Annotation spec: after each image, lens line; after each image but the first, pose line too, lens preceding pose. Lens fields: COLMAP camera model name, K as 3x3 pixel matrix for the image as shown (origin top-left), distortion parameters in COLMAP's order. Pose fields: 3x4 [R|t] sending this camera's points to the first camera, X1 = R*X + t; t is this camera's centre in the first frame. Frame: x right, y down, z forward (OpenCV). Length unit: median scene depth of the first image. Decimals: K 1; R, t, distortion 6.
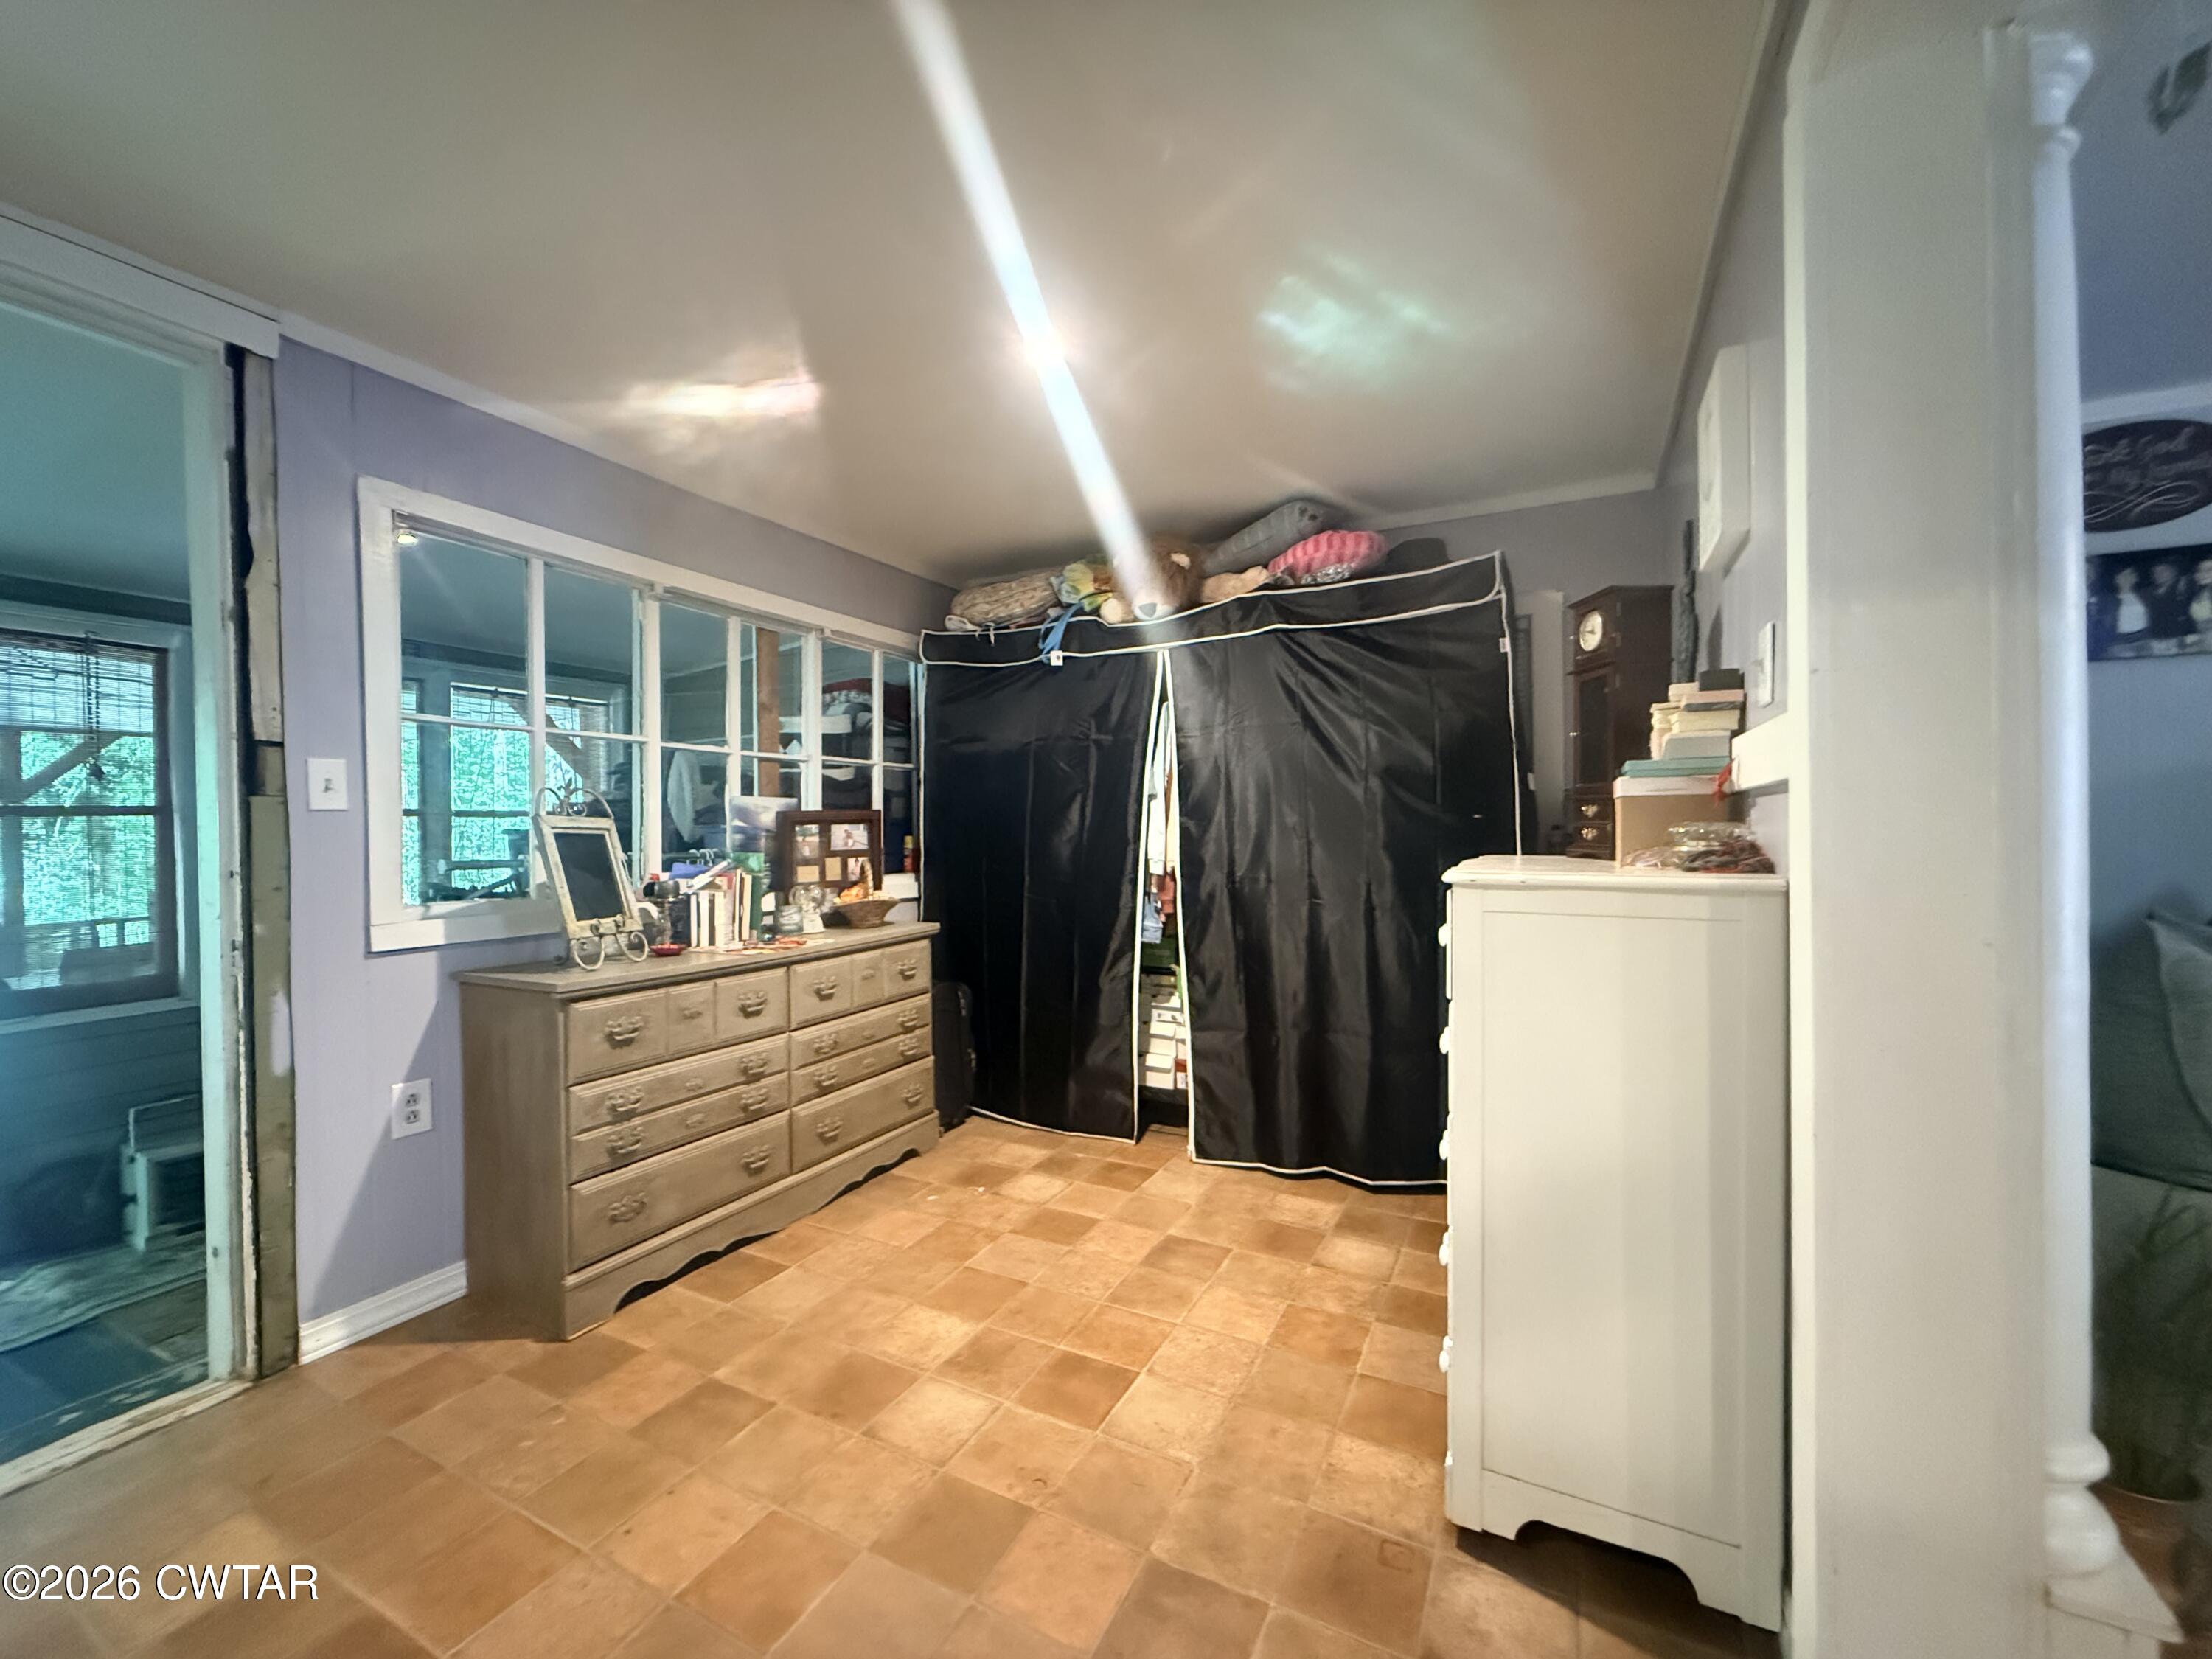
lens RADIAL K [[888.0, 0, 1106.3], [0, 888.0, 826.2], [0, 0, 1]] dist [0.001019, 0.000192]
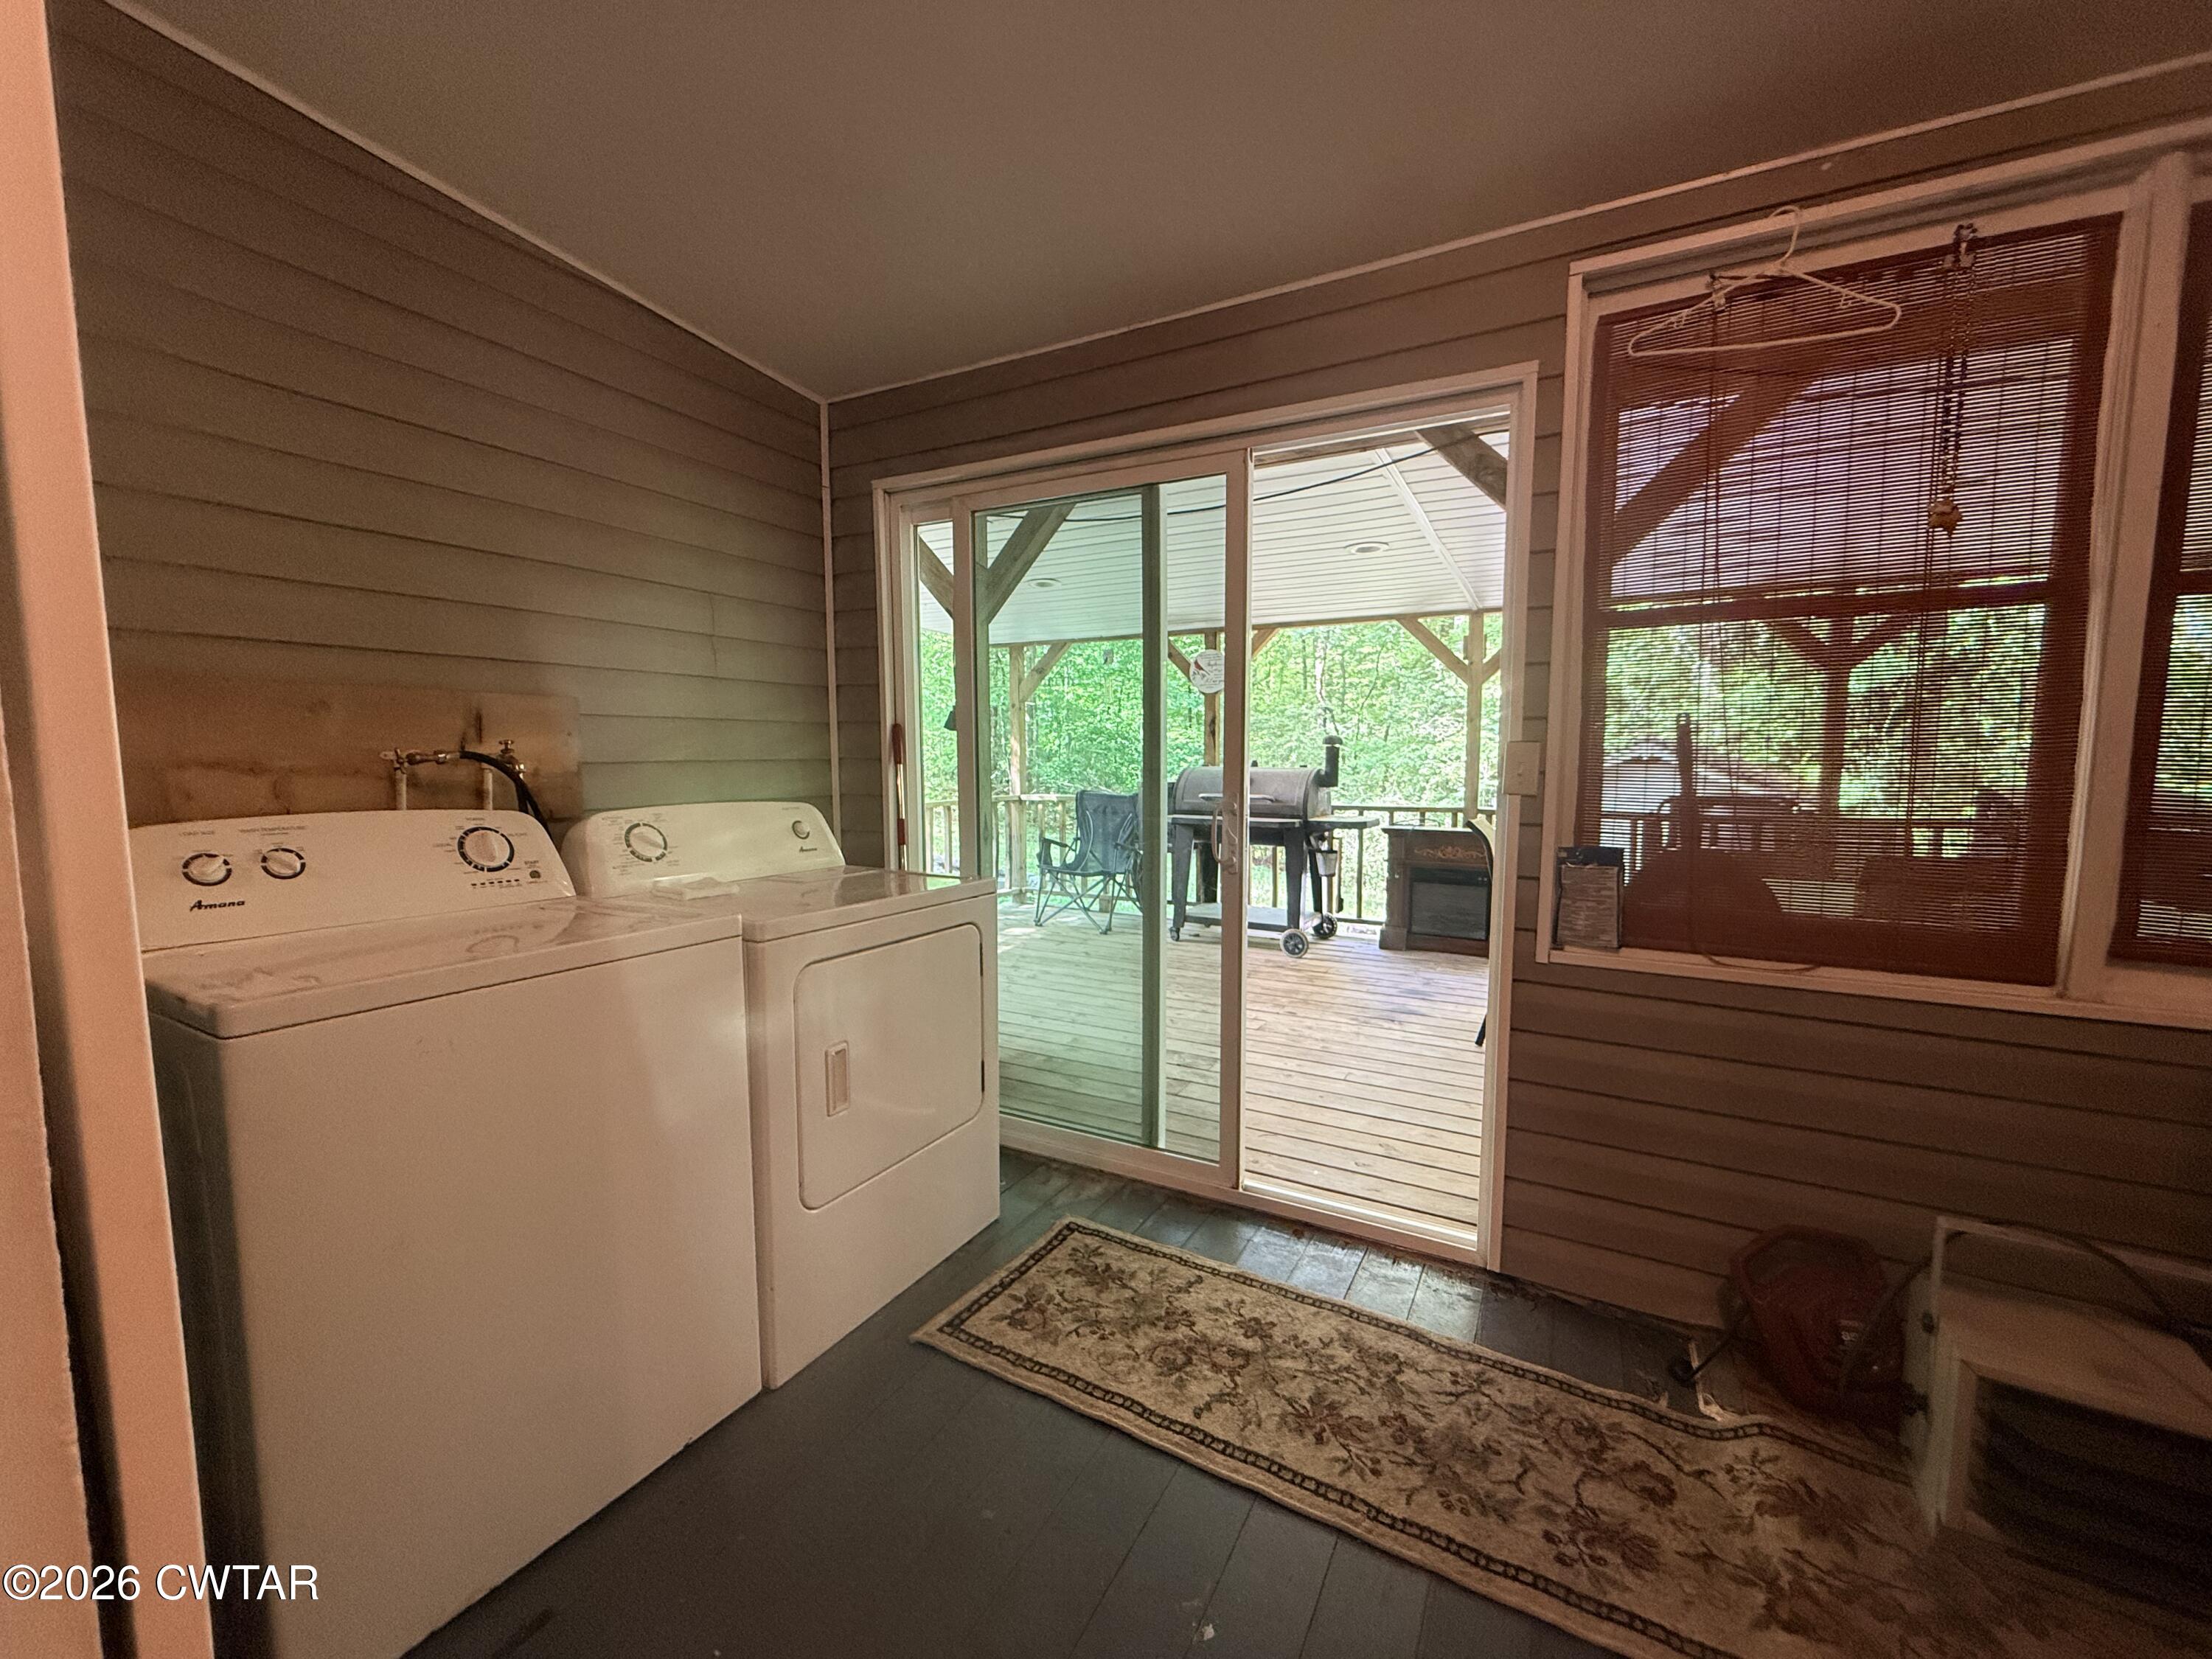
lens RADIAL K [[888.0, 0, 1106.3], [0, 888.0, 826.2], [0, 0, 1]] dist [0.001019, 0.000192]
pose [[-0.016314, 0.101848, -0.994666, -0.508888], [-0.009451, 0.994738, 0.102010, 0.053502], [0.999822, 0.011065, -0.015265, 0.447137]]
